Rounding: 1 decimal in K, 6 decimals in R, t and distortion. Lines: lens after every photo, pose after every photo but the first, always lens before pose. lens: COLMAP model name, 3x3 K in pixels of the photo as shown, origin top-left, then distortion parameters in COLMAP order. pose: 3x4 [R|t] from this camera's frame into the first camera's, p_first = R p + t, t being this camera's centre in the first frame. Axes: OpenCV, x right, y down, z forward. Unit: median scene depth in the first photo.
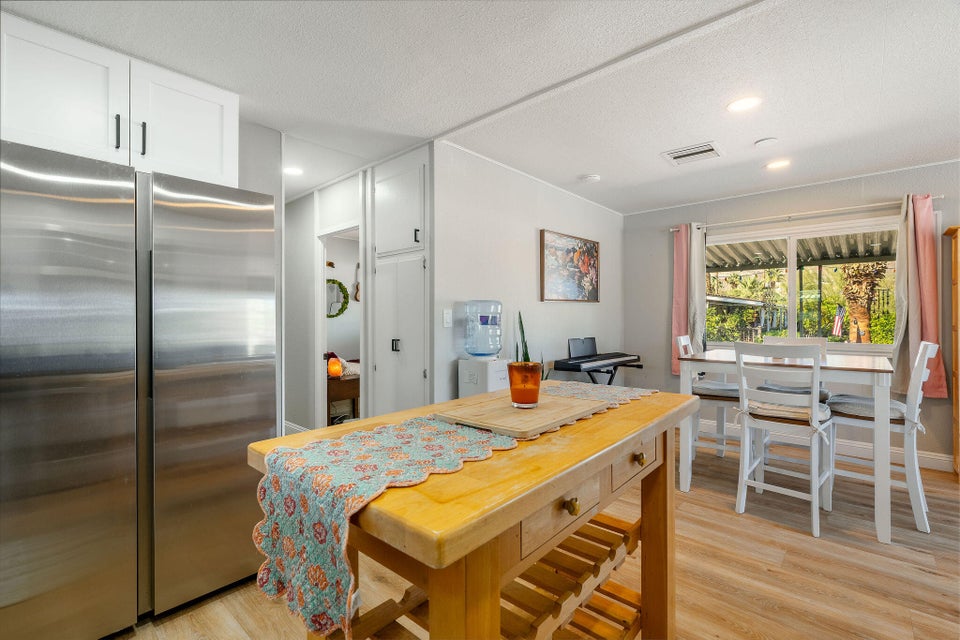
lens RADIAL K [[430.4, 0, 481.8], [0, 430.4, 315.2], [0, 0, 1]] dist [-0.010197, 0.002997]
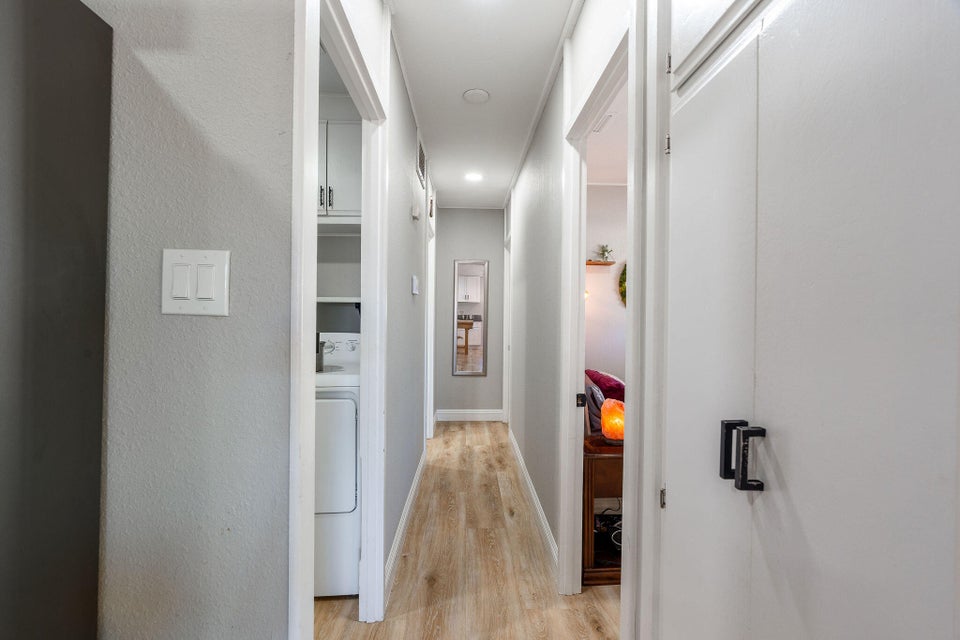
lens RADIAL K [[430.4, 0, 483.1], [0, 430.4, 317.9], [0, 0, 1]] dist [-0.010197, 0.002997]
pose [[0.692953, 0.011668, -0.720888, -0.109063], [-0.007393, 0.999931, 0.009079, 0.004268], [0.720945, -0.000962, 0.692992, 0.602958]]
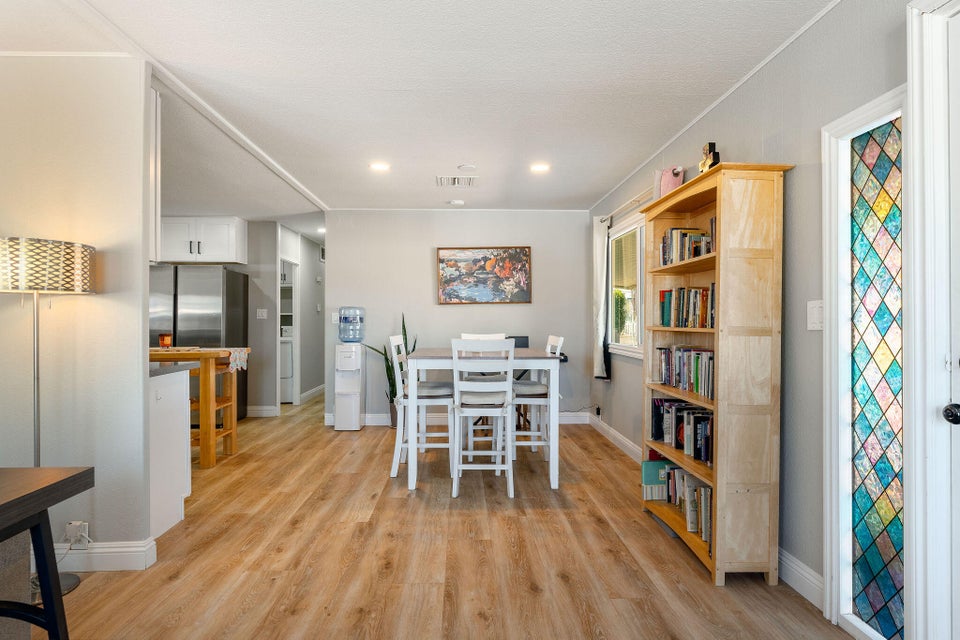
lens RADIAL K [[517.1, 0, 483.1], [0, 517.1, 316.0], [0, 0, 1]] dist [0.001401, 0.000500]
pose [[0.698201, -0.008364, -0.715853, 1.241851], [0.005277, 0.999965, -0.006536, 0.010440], [0.715883, 0.000786, 0.698220, 0.032204]]
